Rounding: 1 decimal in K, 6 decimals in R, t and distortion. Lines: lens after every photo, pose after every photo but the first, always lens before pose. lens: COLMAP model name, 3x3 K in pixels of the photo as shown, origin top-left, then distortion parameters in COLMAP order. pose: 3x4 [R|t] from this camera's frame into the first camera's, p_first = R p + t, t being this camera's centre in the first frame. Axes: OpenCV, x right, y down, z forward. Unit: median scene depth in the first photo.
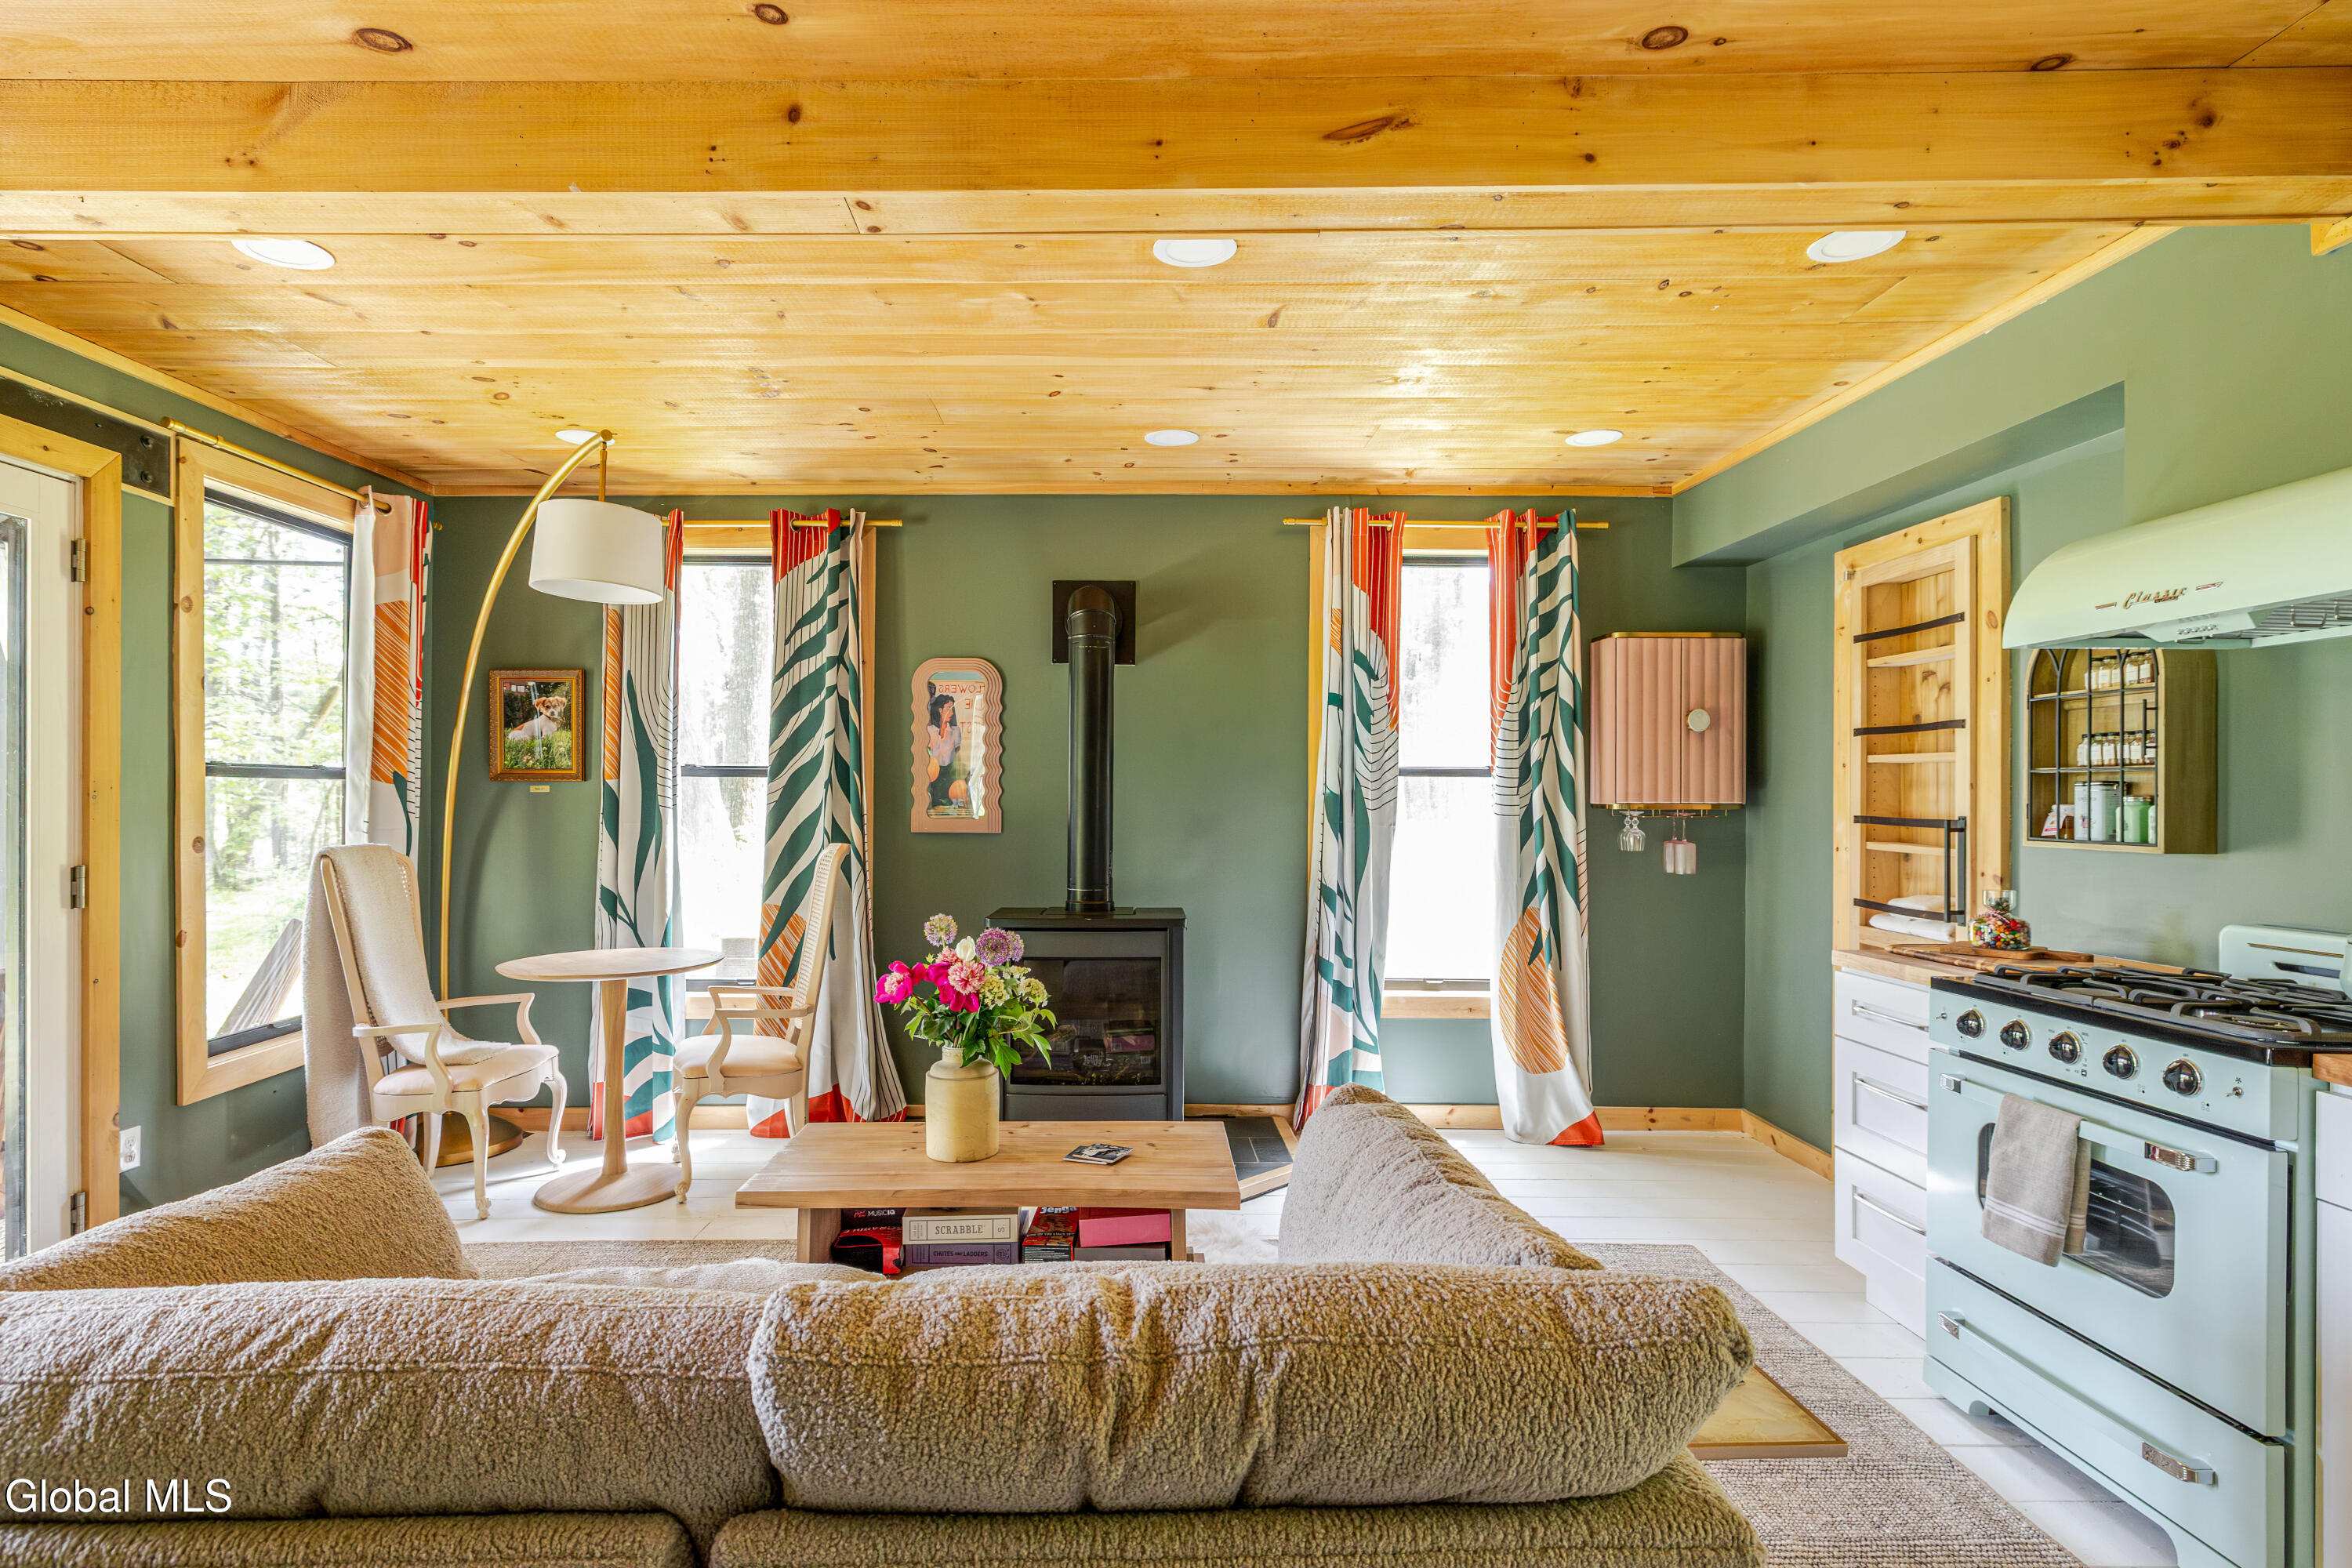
lens RADIAL K [[1210.7, 0, 1167.1], [0, 1210.7, 813.2], [0, 0, 1]] dist [0.000463, 0.000681]
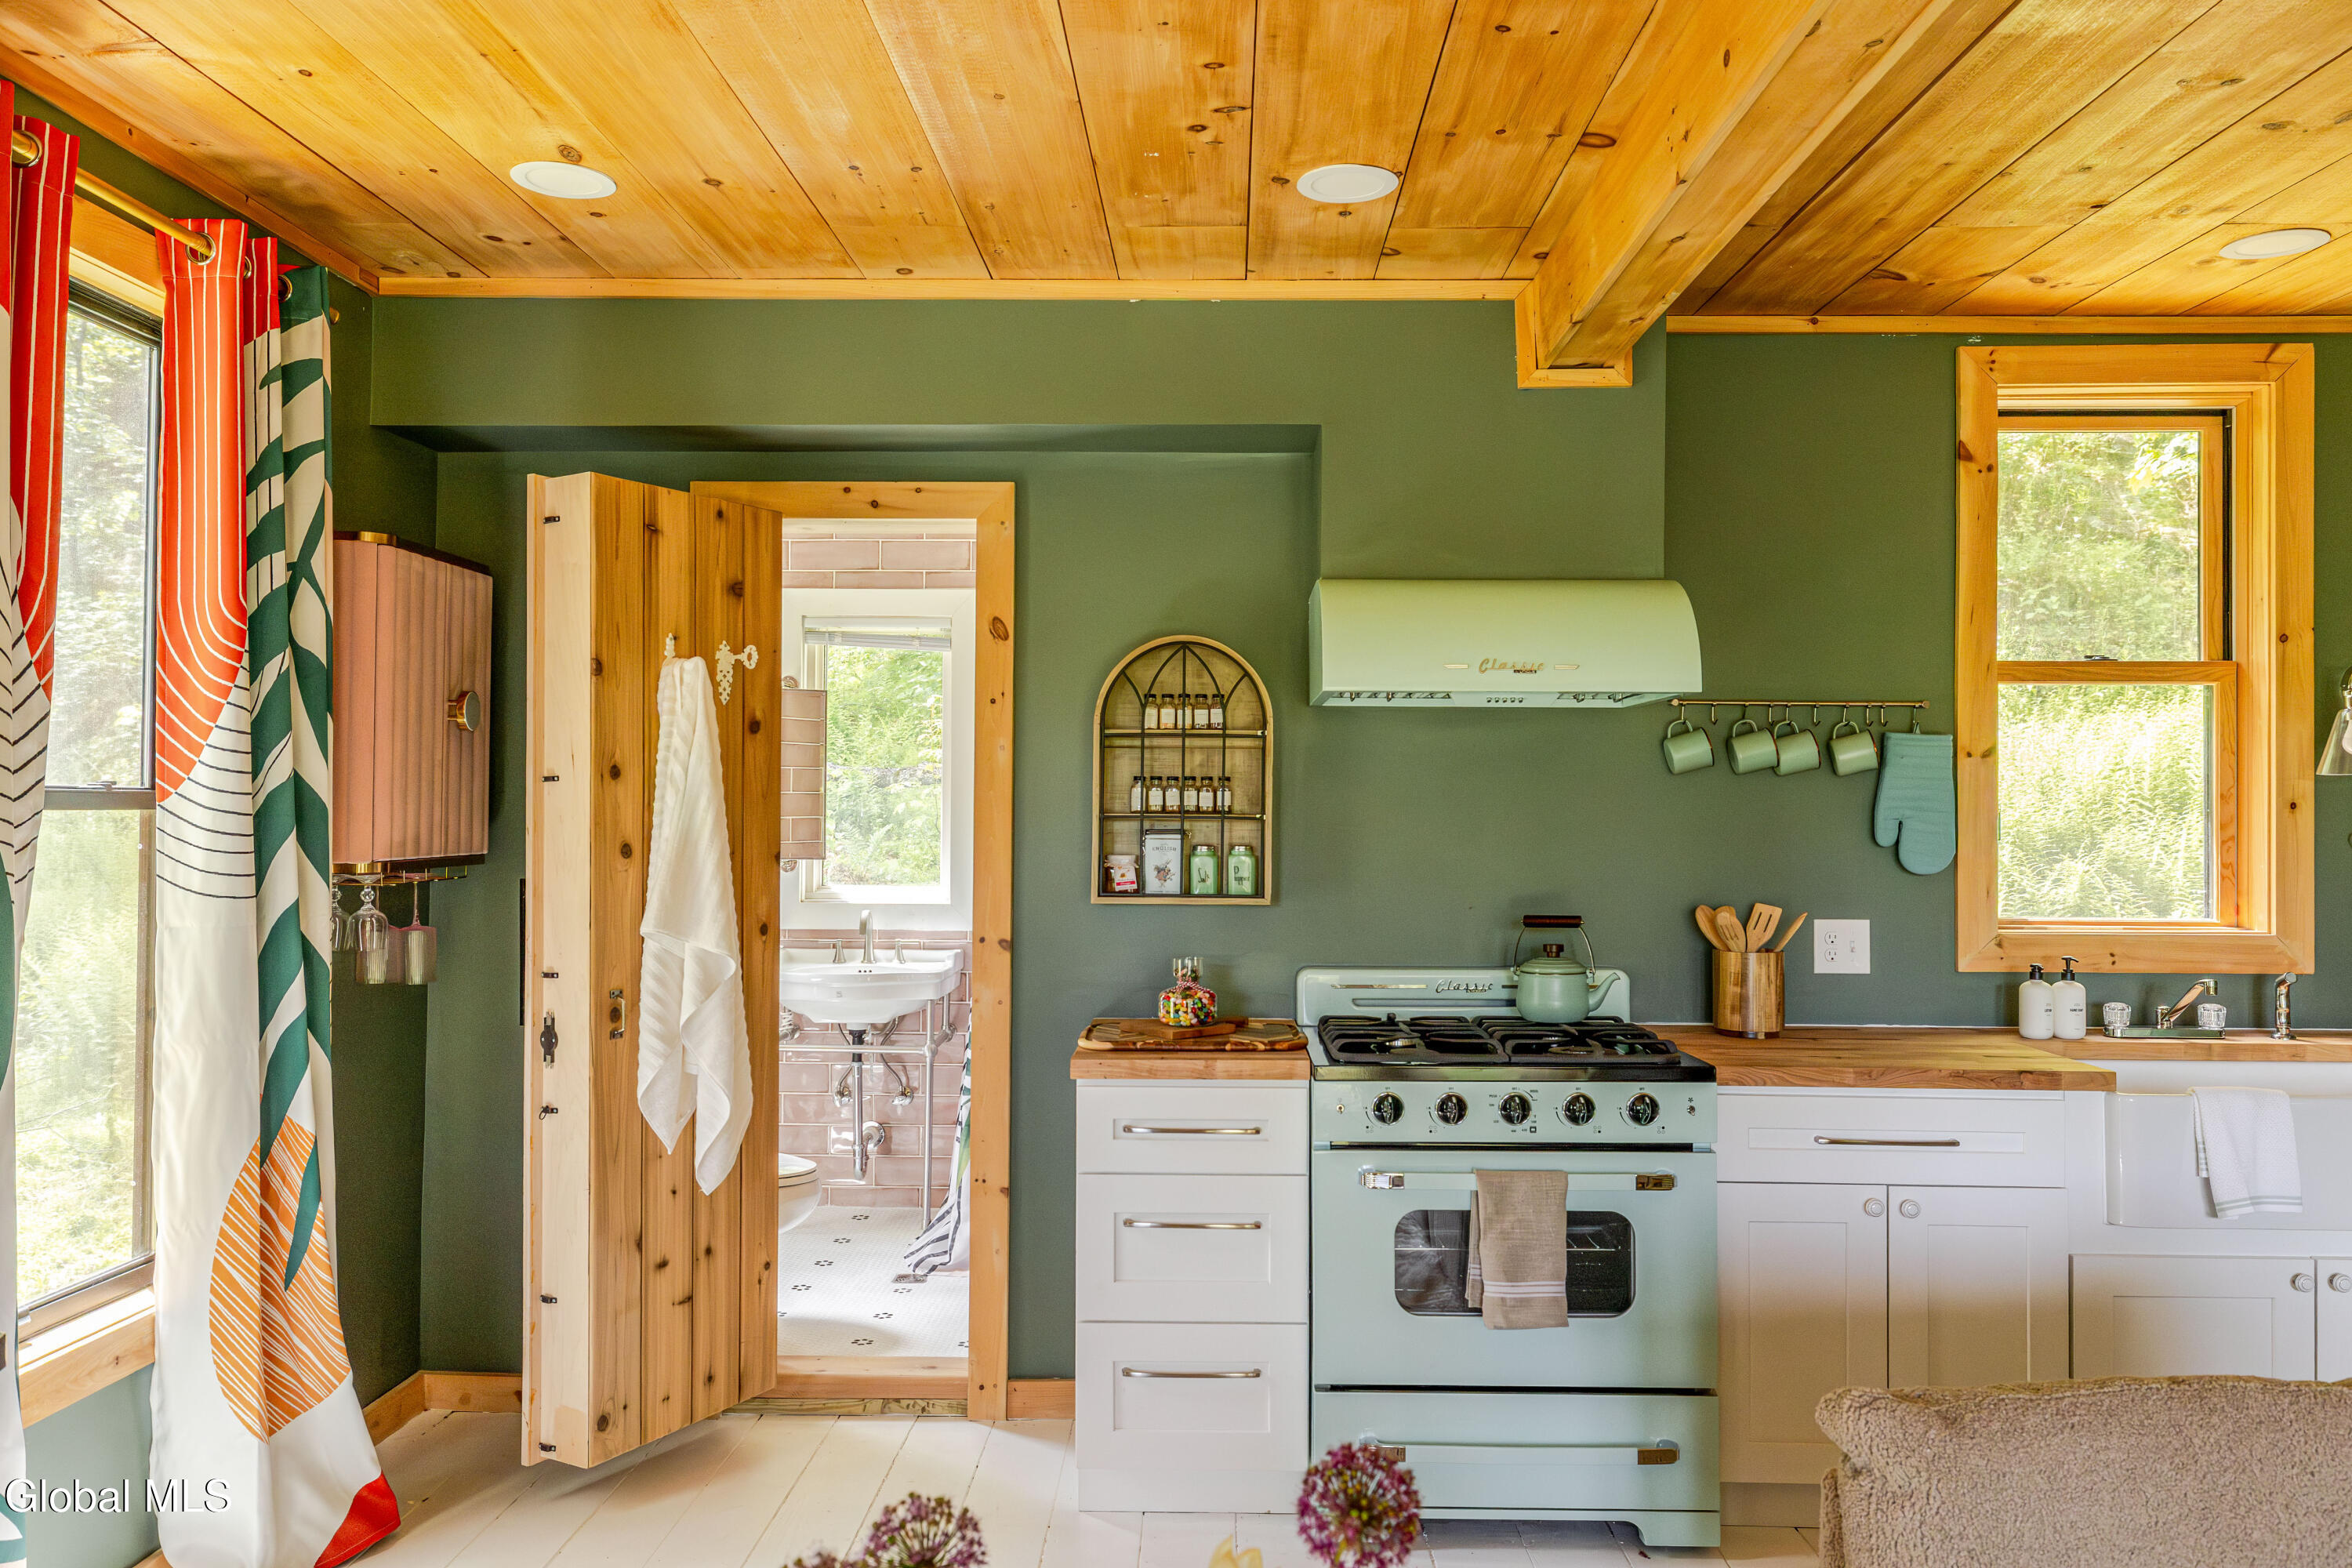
lens RADIAL K [[1652.0, 0, 1175.5], [0, 1652.0, 808.8], [0, 0, 1]] dist [-0.003123, -0.001419]
pose [[0.041070, -0.003971, 0.999148, -0.338358], [0.005917, 0.999976, 0.003731, -0.032525], [-0.999139, 0.005758, 0.041092, 0.655875]]
